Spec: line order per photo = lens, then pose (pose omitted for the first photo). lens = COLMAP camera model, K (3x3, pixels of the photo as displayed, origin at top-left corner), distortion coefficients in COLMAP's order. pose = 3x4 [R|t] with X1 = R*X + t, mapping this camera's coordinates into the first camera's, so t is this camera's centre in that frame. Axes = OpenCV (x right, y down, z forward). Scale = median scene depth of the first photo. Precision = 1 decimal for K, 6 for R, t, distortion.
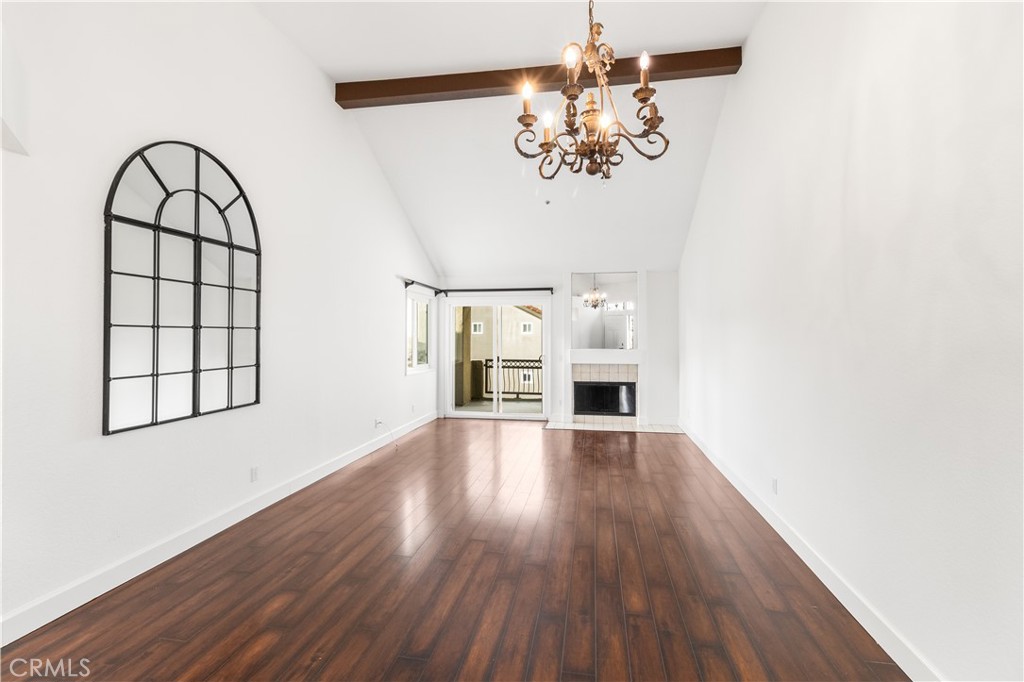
lens RADIAL K [[467.9, 0, 509.5], [0, 467.9, 332.7], [0, 0, 1]] dist [0.002291, 0.000763]
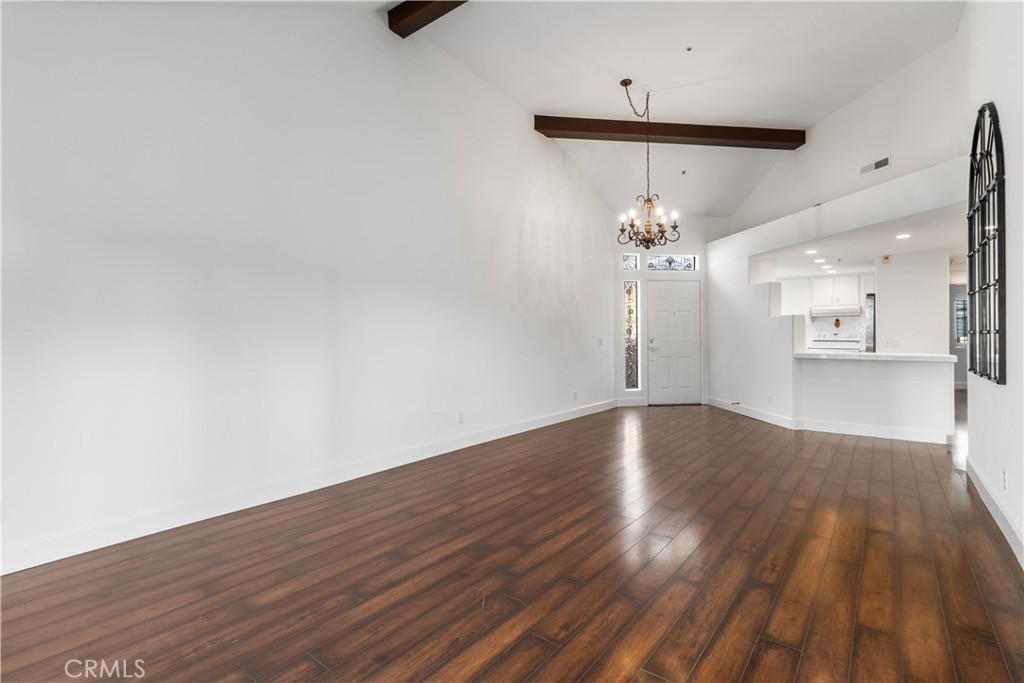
lens RADIAL K [[471.6, 0, 513.3], [0, 471.6, 333.9], [0, 0, 1]] dist [-0.000737, 0.000388]
pose [[-0.884105, 0.004530, 0.467267, -0.253647], [0.001380, 0.999974, -0.007082, 0.093273], [-0.467287, -0.005616, -0.884088, 2.378980]]
